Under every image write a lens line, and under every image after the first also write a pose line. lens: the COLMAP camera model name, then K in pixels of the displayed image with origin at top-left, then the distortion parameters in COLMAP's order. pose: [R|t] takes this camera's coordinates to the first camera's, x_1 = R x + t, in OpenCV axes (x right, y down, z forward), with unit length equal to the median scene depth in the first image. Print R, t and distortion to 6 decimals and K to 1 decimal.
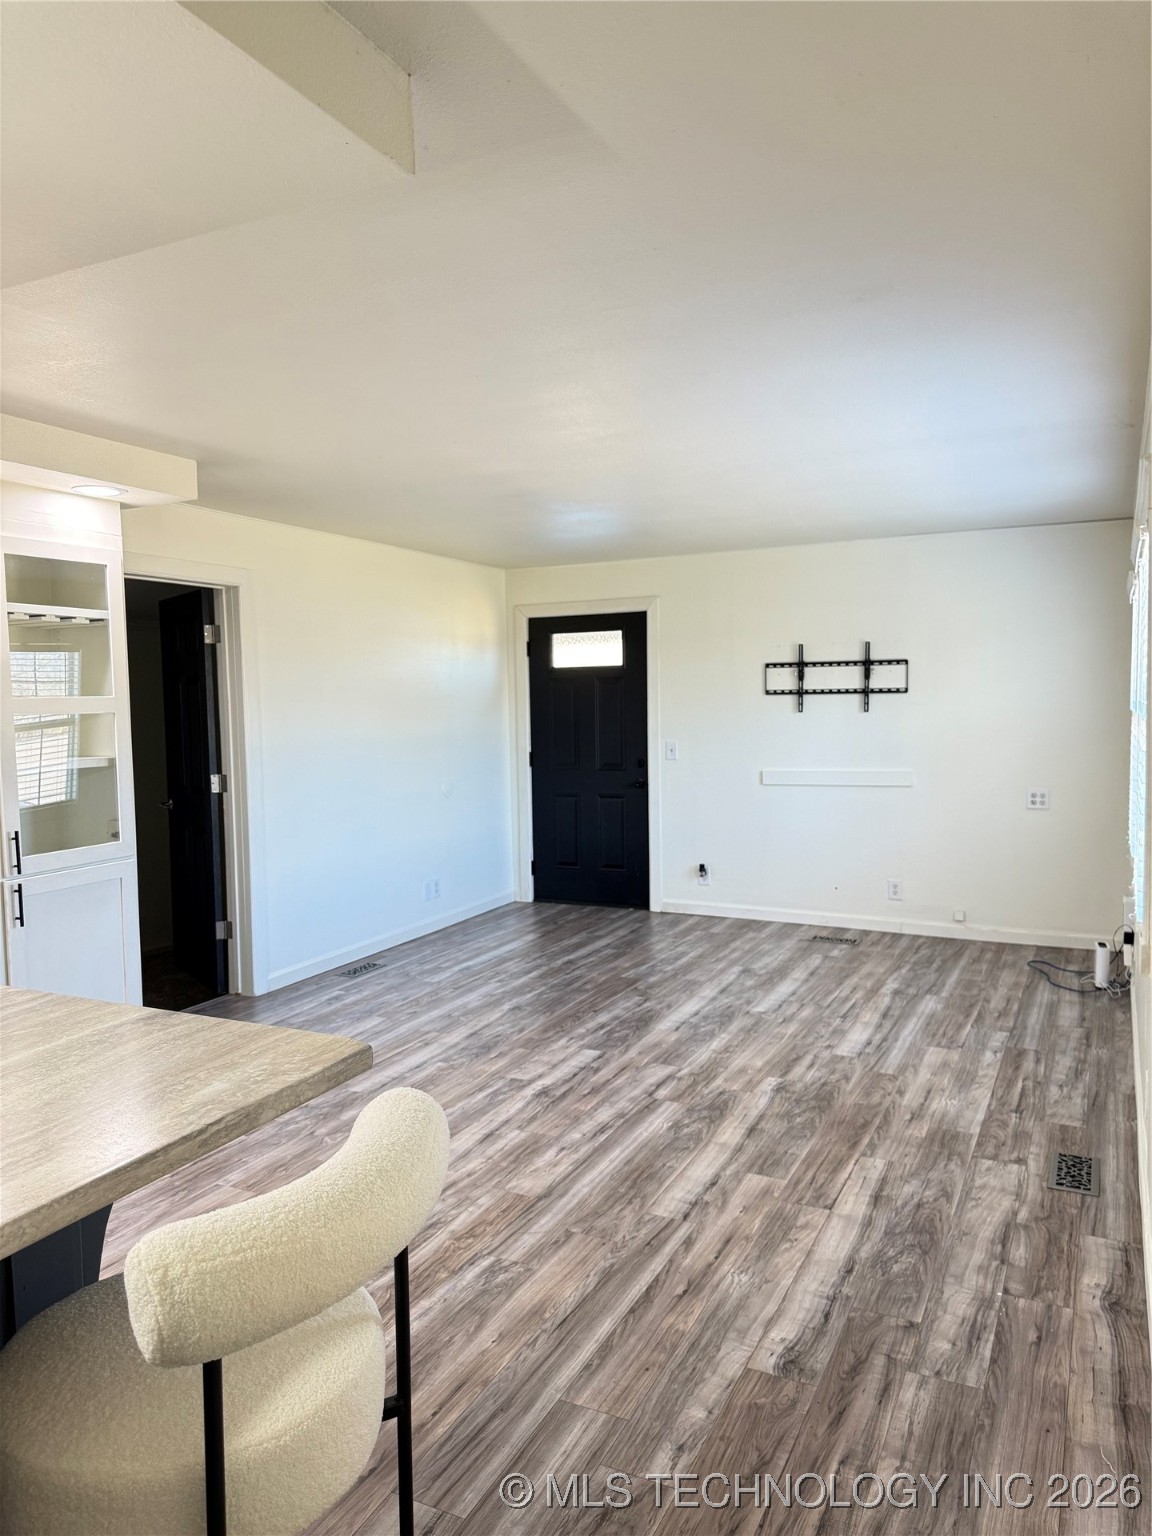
lens RADIAL K [[1079.9, 0, 579.4], [0, 1079.9, 770.8], [0, 0, 1]] dist [0.160501, -0.324269]
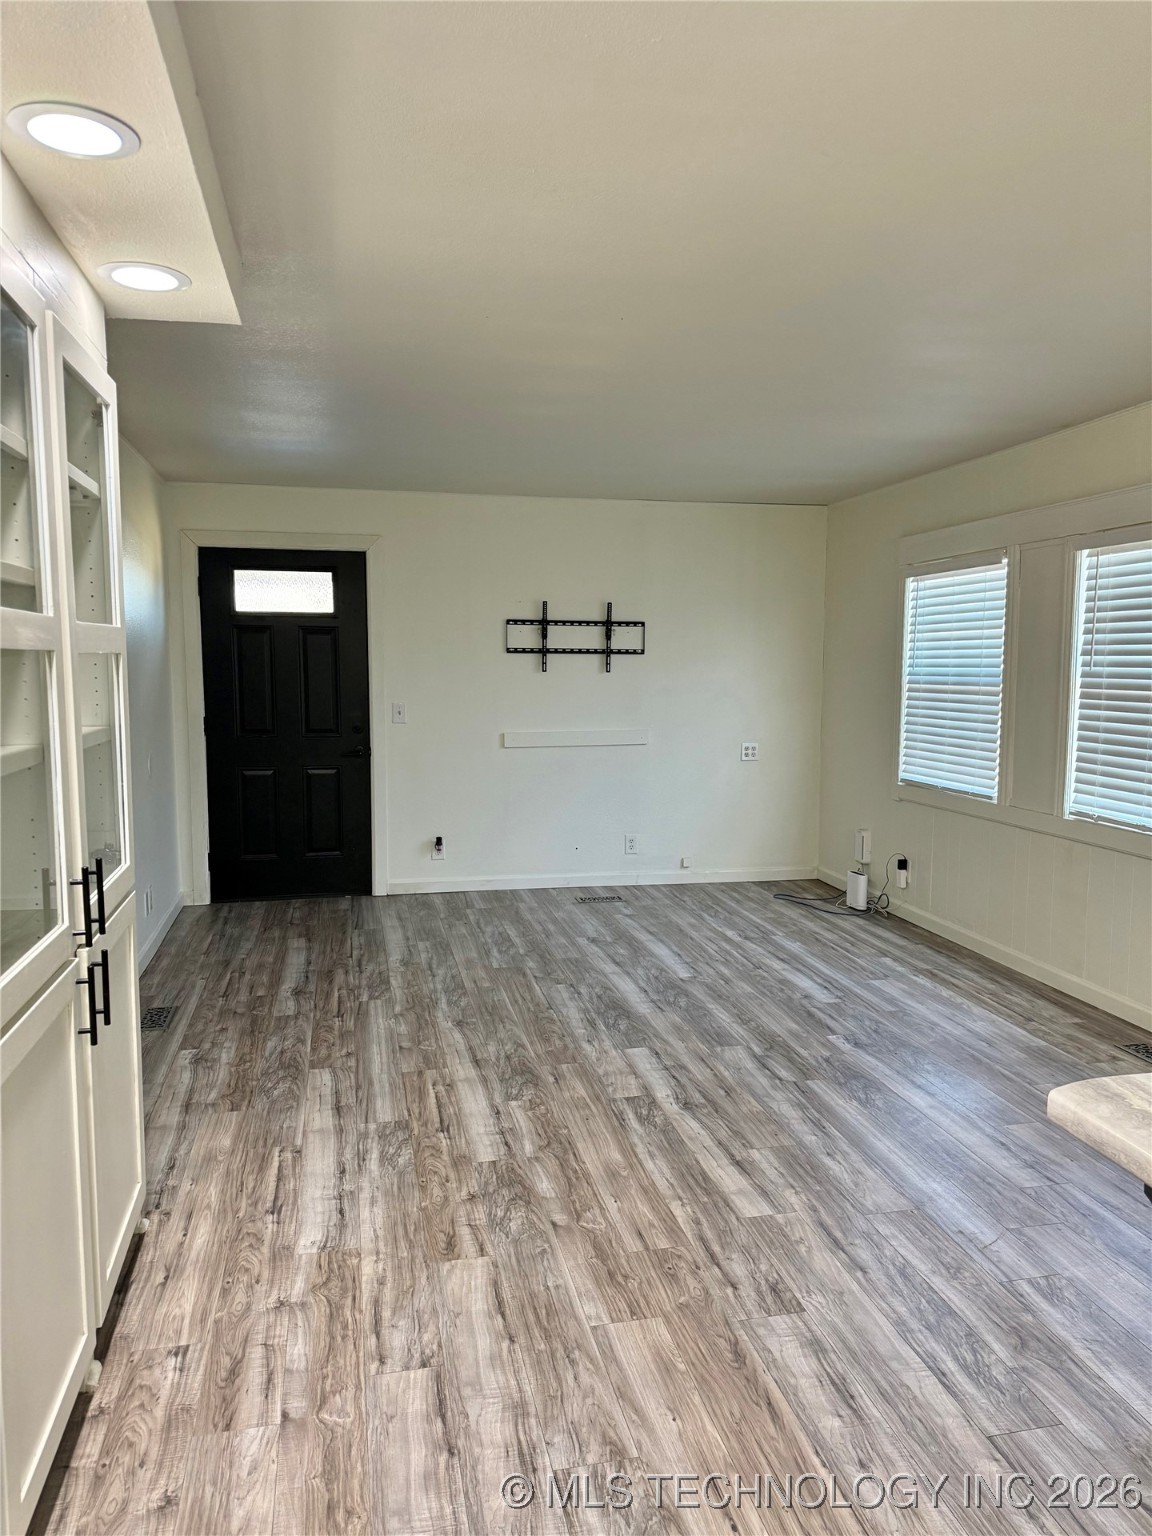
lens RADIAL K [[1071.7, 0, 576.0], [0, 1071.7, 768.0], [0, 0, 1]] dist [0.166005, -0.301693]
pose [[0.783357, -0.043601, 0.620041, -0.465296], [0.025453, 0.998950, 0.038089, -0.004561], [-0.621051, -0.014055, 0.783644, 0.286029]]
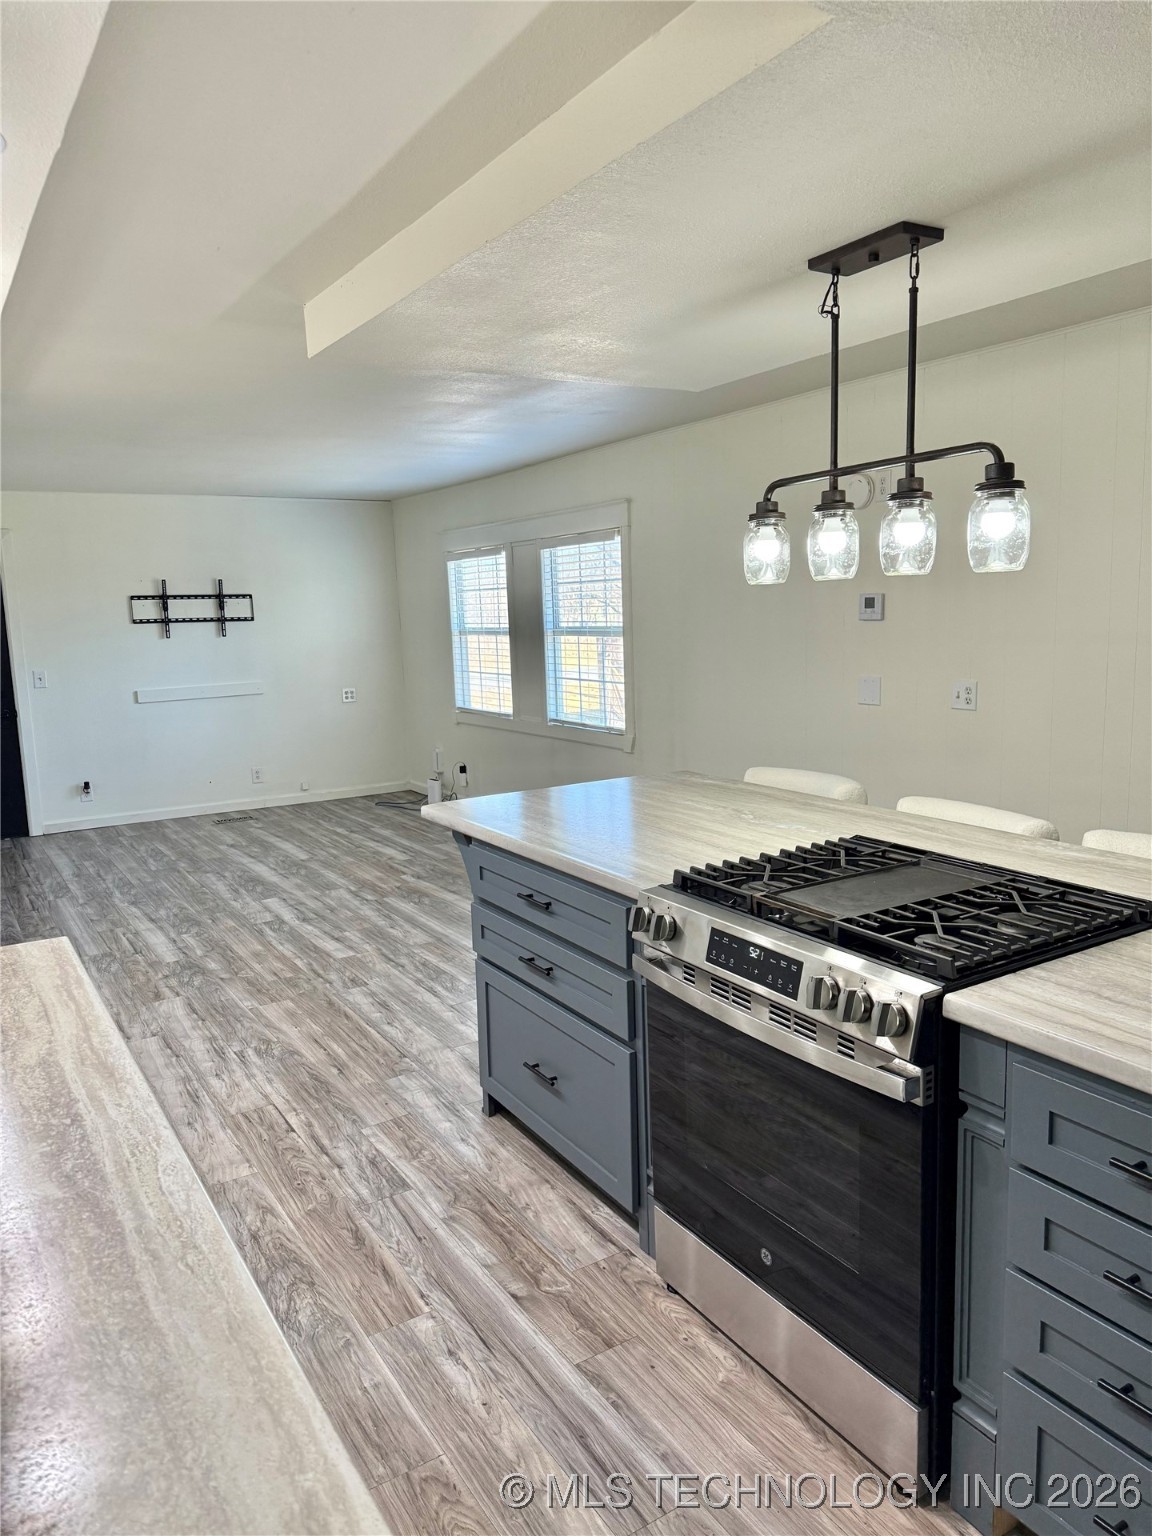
lens RADIAL K [[1079.9, 0, 579.4], [0, 1079.9, 770.8], [0, 0, 1]] dist [0.160501, -0.324269]
pose [[0.528322, -0.132527, 0.838637, -0.716781], [0.080861, 0.991107, 0.105681, -0.001879], [-0.845185, 0.011980, 0.534340, -0.007908]]
